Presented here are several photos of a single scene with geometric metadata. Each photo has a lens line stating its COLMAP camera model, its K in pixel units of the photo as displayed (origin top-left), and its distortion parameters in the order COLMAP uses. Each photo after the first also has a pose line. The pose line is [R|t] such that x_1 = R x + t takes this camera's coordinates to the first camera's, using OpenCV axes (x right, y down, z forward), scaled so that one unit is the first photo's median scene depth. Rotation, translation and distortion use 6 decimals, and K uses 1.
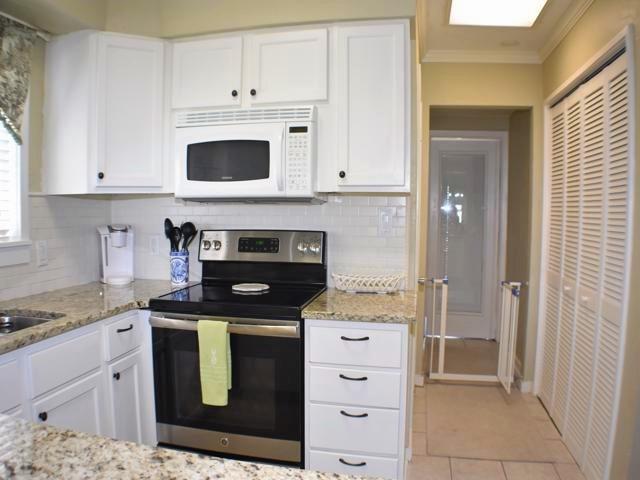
lens RADIAL K [[469.1, 0, 320.0], [0, 469.1, 240.0], [0, 0, 1]] dist [-0.157438, 0.004448]
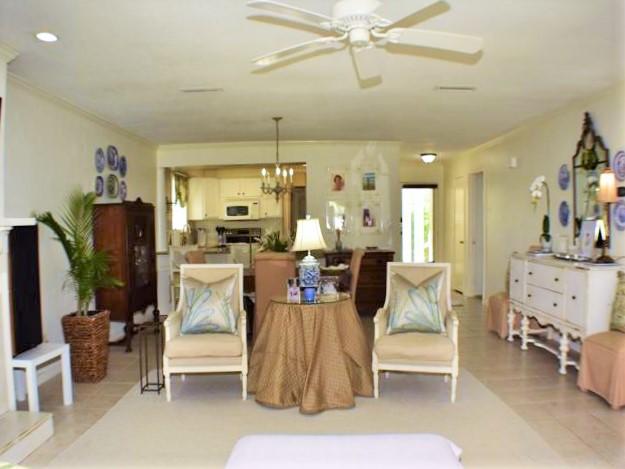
lens RADIAL K [[517.7, 0, 312.5], [0, 517.7, 234.5], [0, 0, 1]] dist [-0.198683, 0.003497]
pose [[0.977610, -0.030037, 0.208271, -0.494430], [0.038519, 0.998580, -0.036792, 0.223751], [-0.206870, 0.043991, 0.977379, -3.481969]]
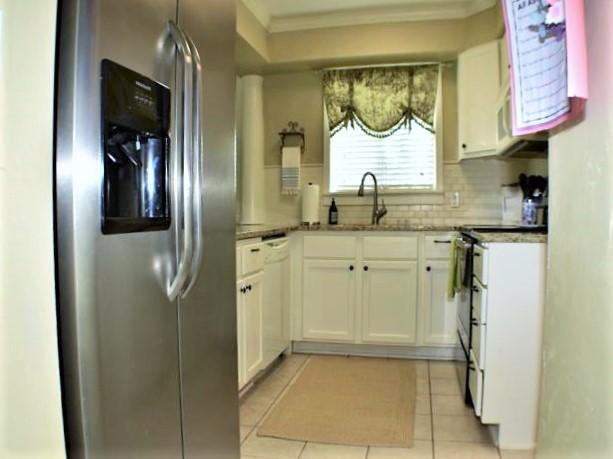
lens RADIAL K [[507.8, 0, 306.5], [0, 507.8, 229.5], [0, 0, 1]] dist [-0.198683, 0.003497]
pose [[-0.013636, 0.021256, -0.999681, 1.151664], [-0.058283, 0.998057, 0.022016, 0.126850], [0.998207, 0.058564, -0.012370, 0.489924]]
